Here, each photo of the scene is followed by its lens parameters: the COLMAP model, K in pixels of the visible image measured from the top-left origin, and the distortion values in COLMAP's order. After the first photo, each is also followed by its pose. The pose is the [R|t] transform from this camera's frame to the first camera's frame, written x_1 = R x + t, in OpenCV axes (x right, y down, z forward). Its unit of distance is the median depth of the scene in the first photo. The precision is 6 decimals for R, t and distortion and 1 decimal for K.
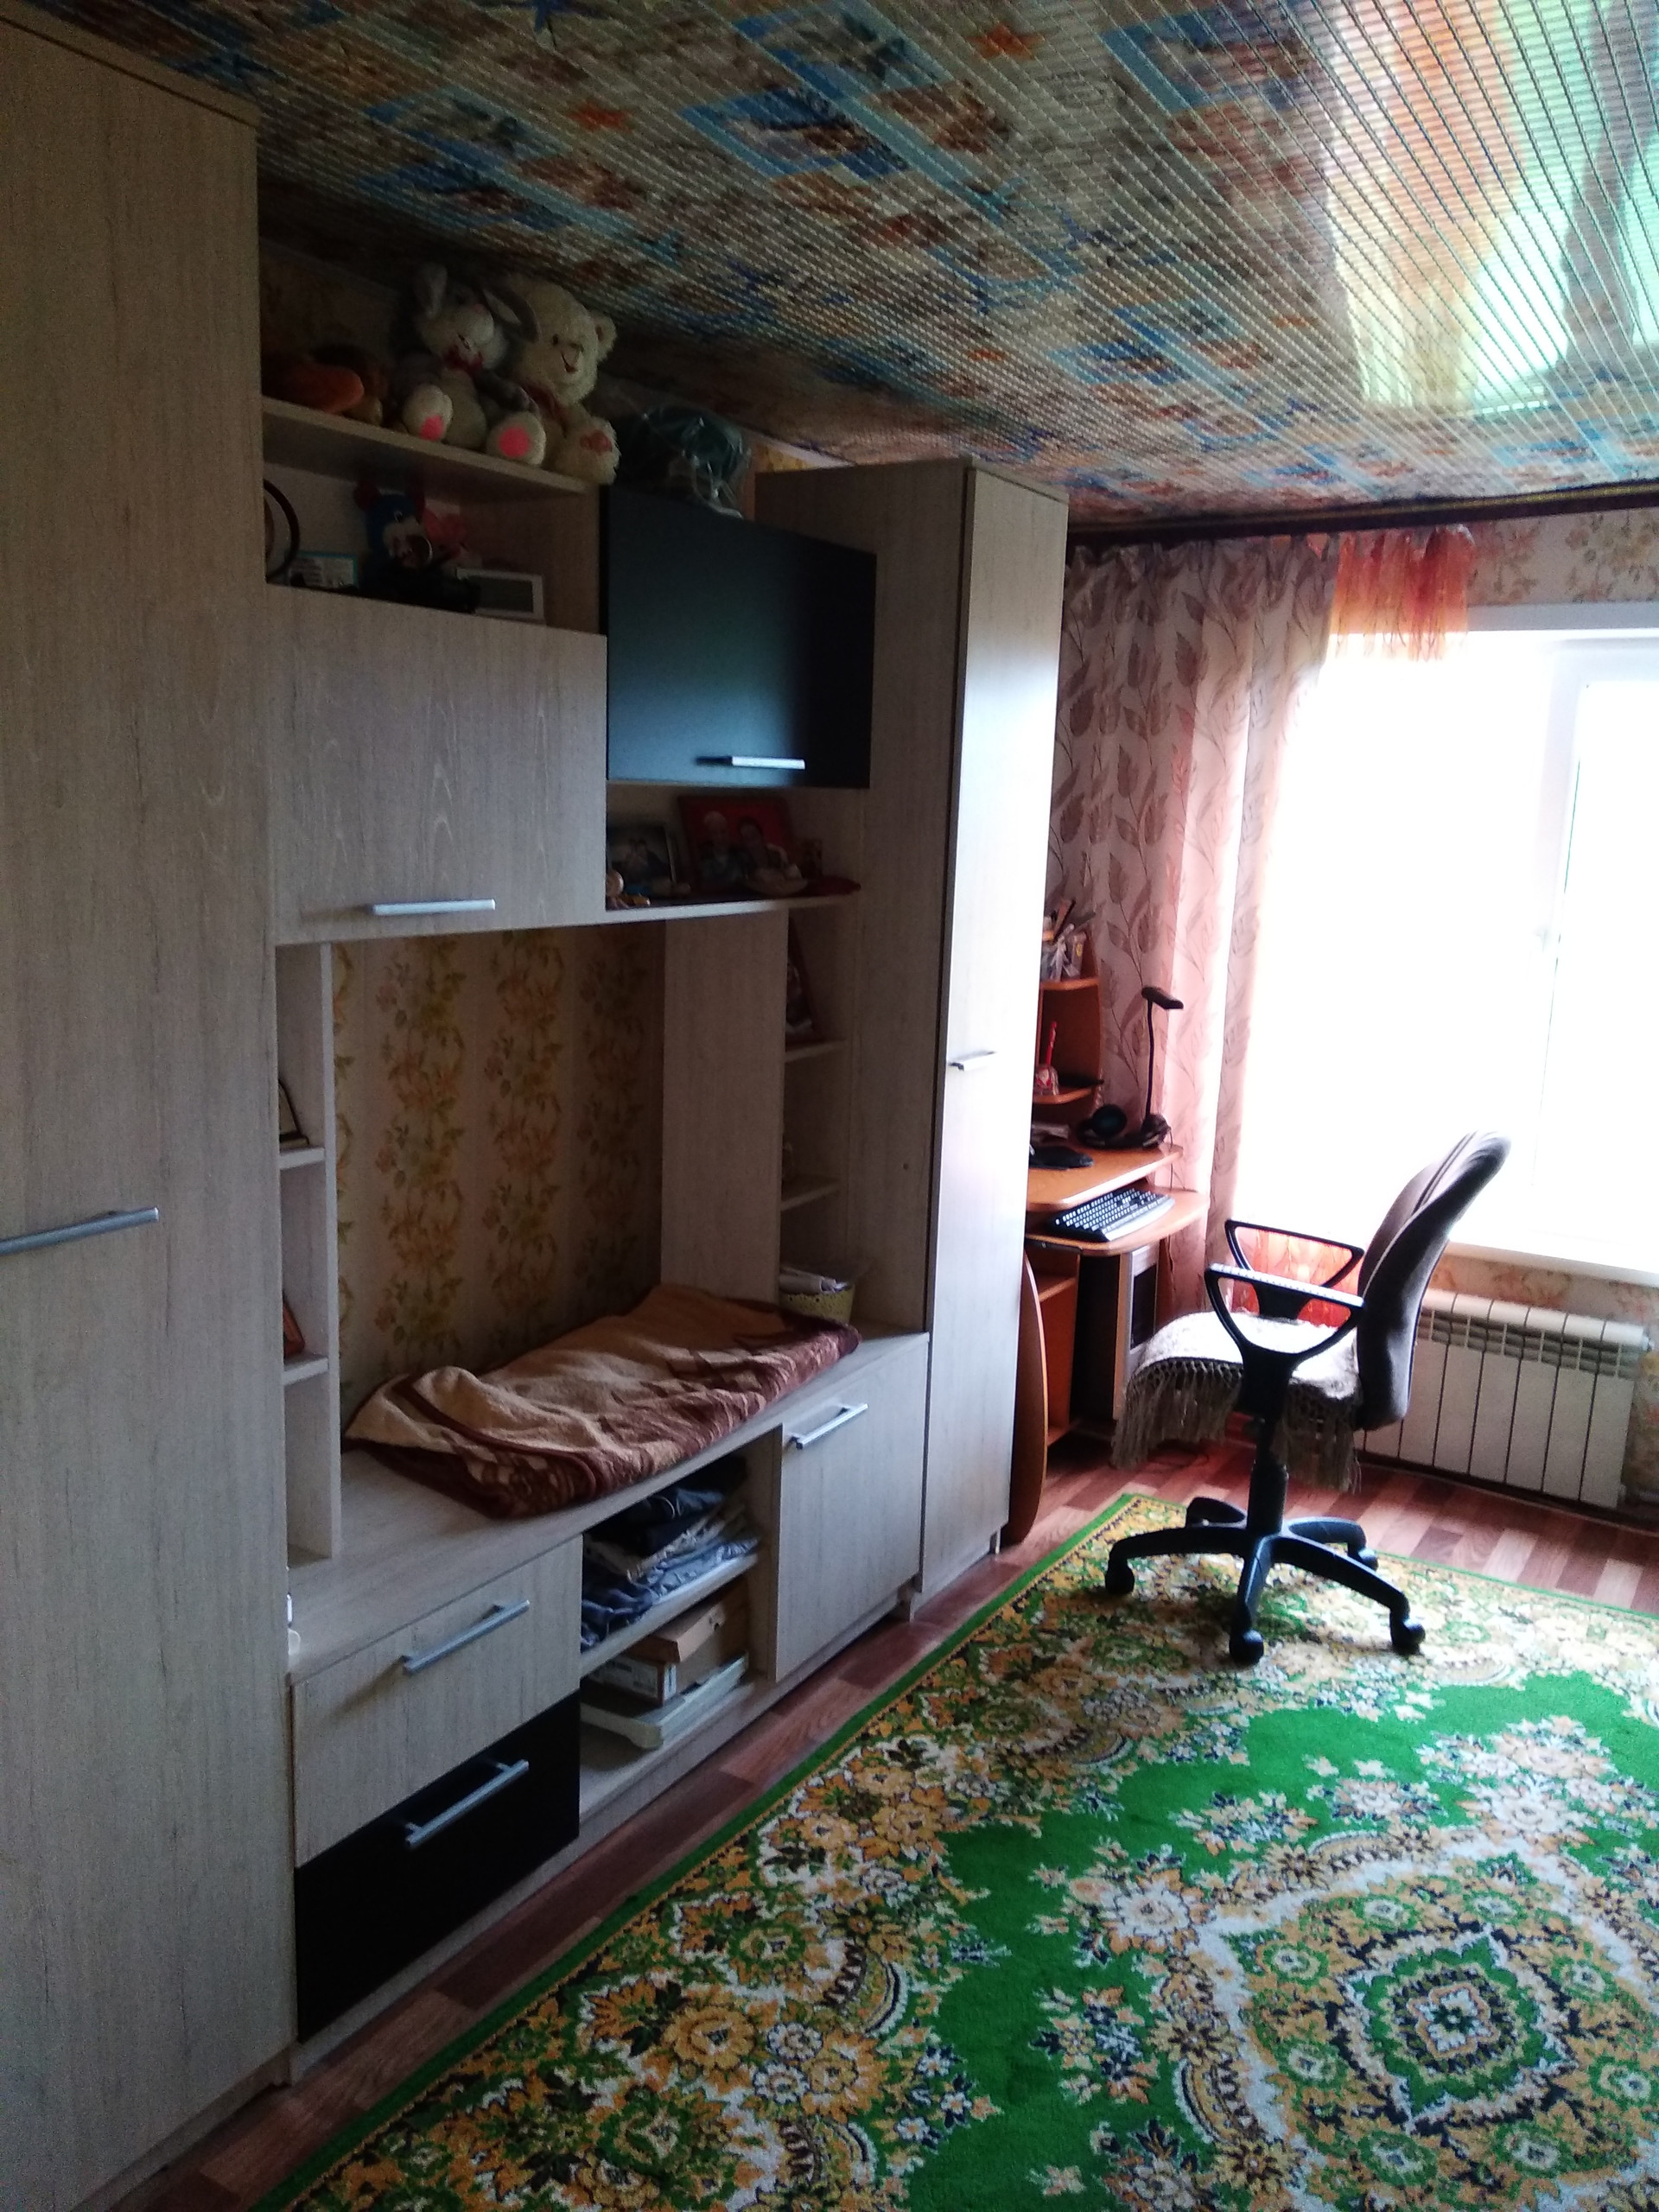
lens RADIAL K [[1725.1, 0, 830.7], [0, 1725.1, 1121.9], [0, 0, 1]] dist [0.033758, -0.057953]
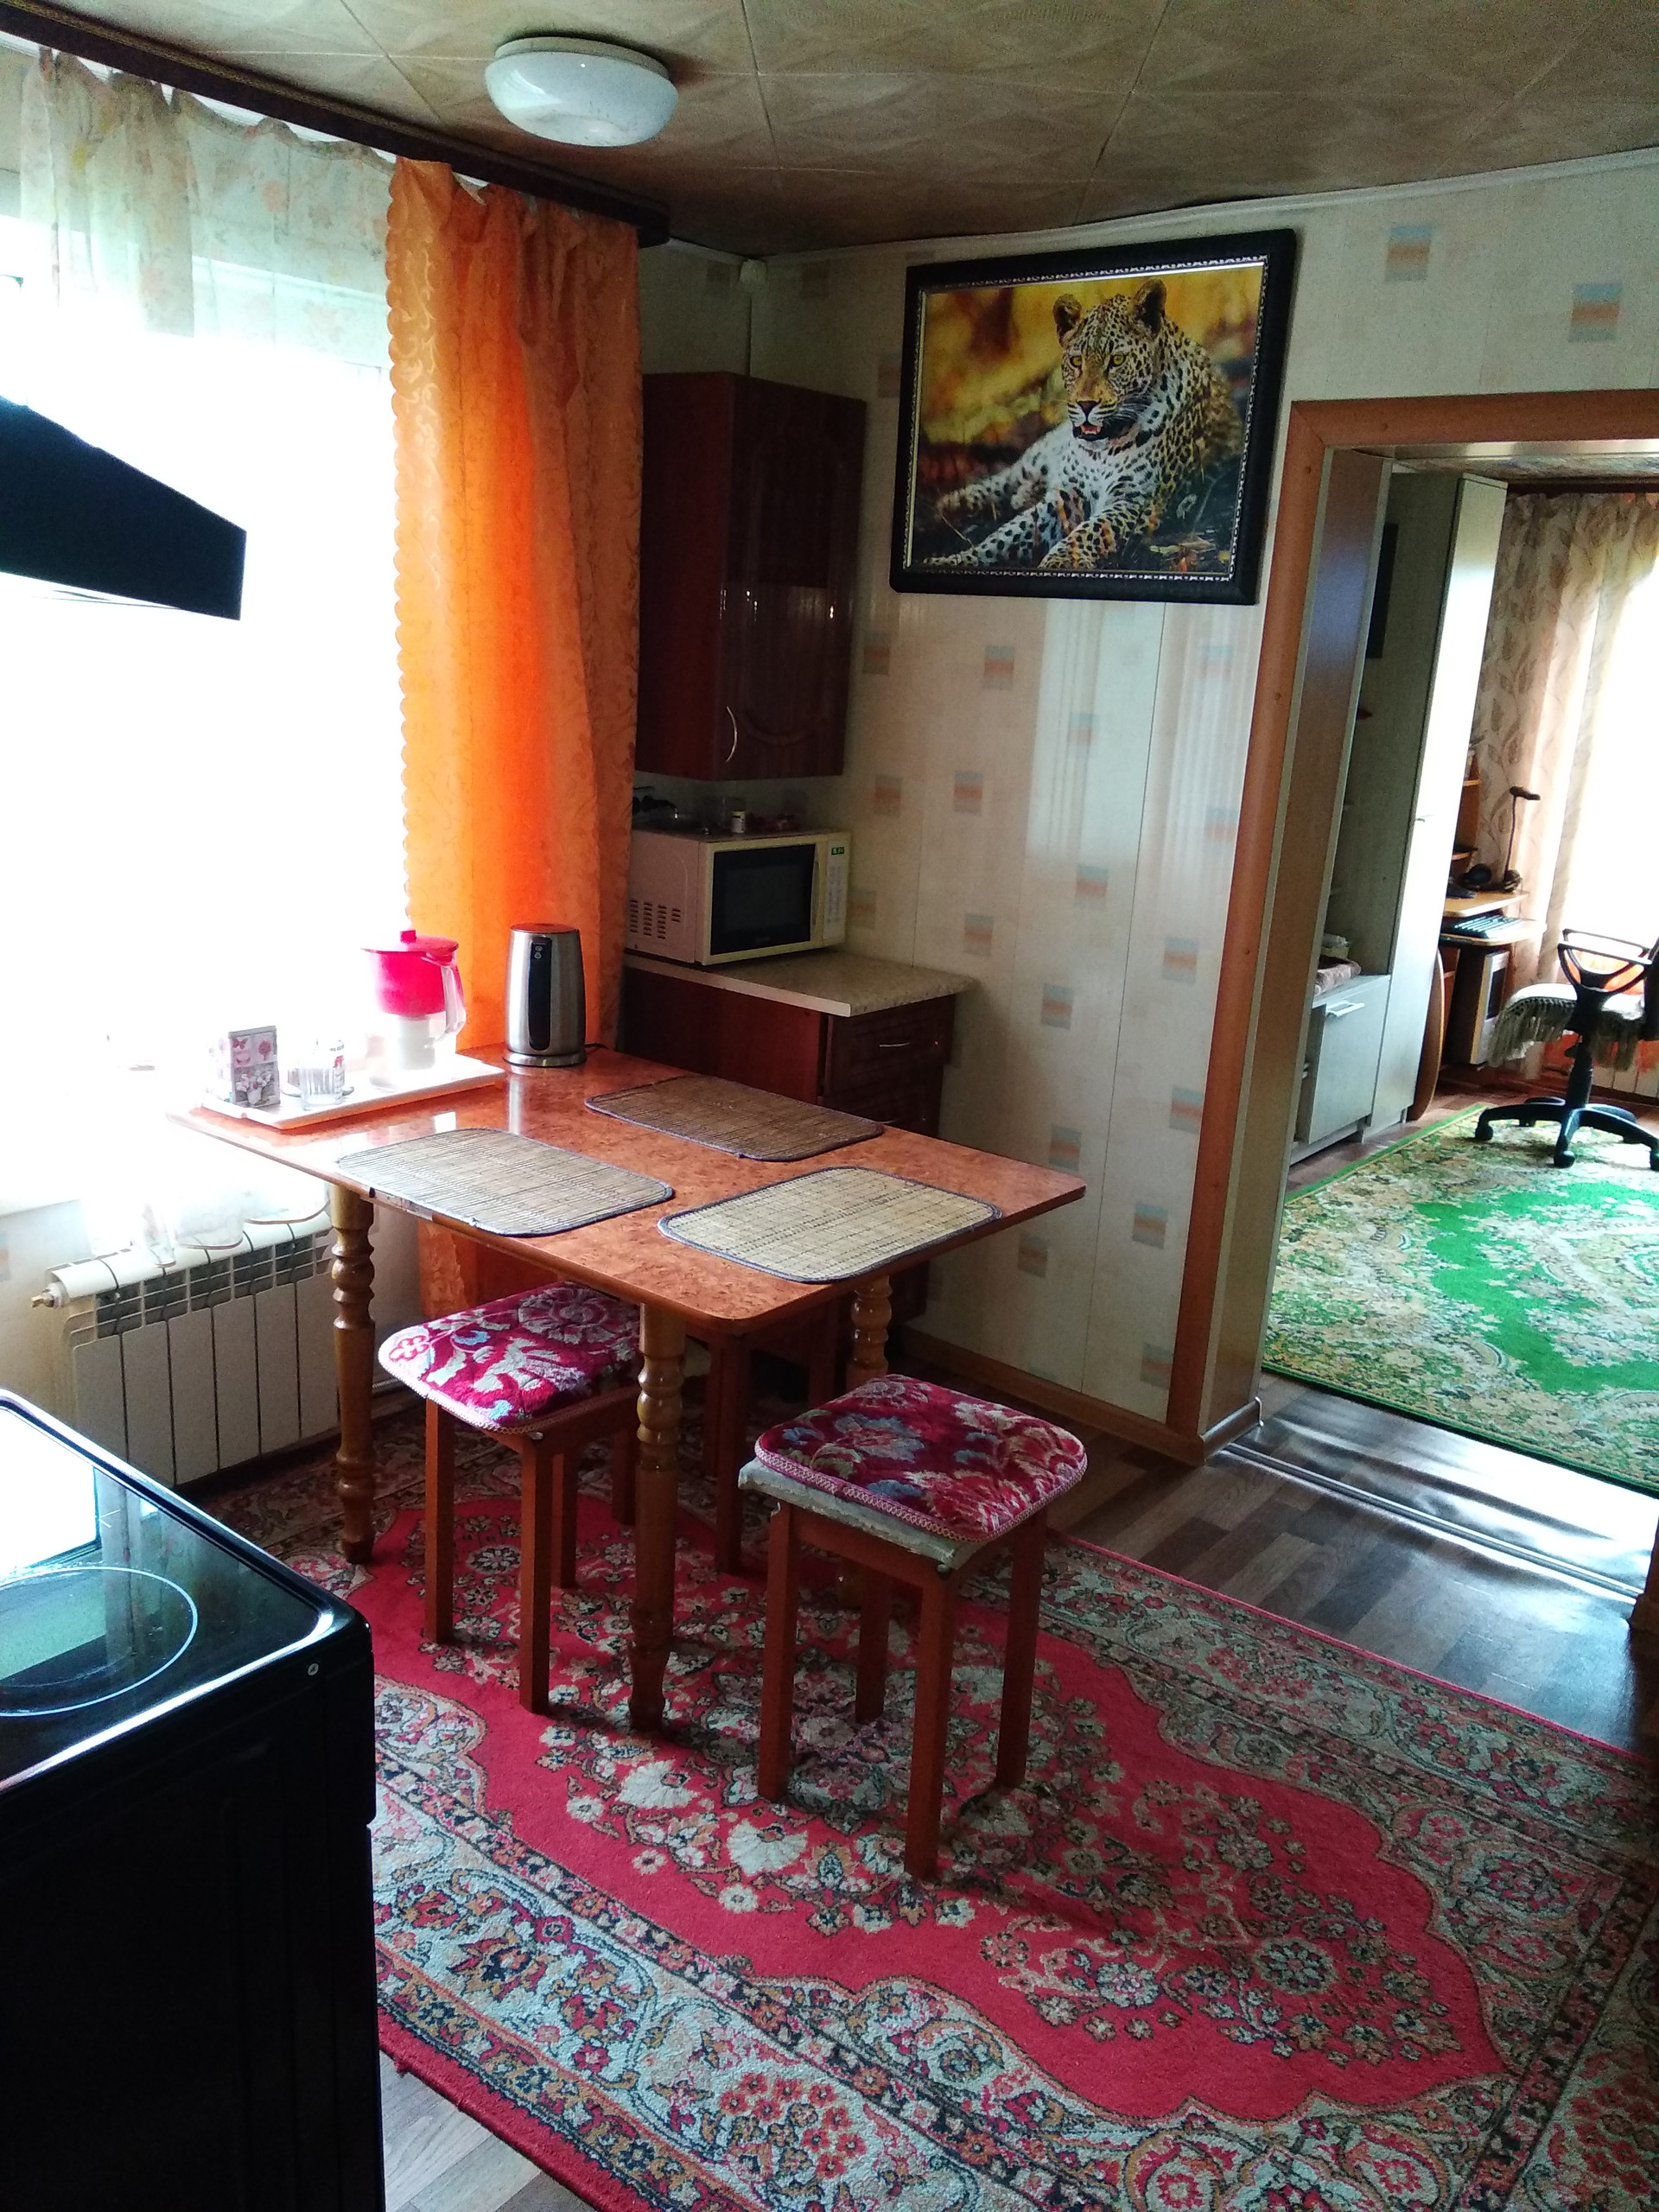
lens RADIAL K [[1725.1, 0, 827.0], [0, 1725.1, 1115.2], [0, 0, 1]] dist [0.033758, -0.057953]
pose [[0.991339, 0.049883, -0.121486, -0.394279], [-0.038834, 0.995032, 0.091672, 0.170122], [0.125455, -0.086160, 0.988351, -1.125817]]
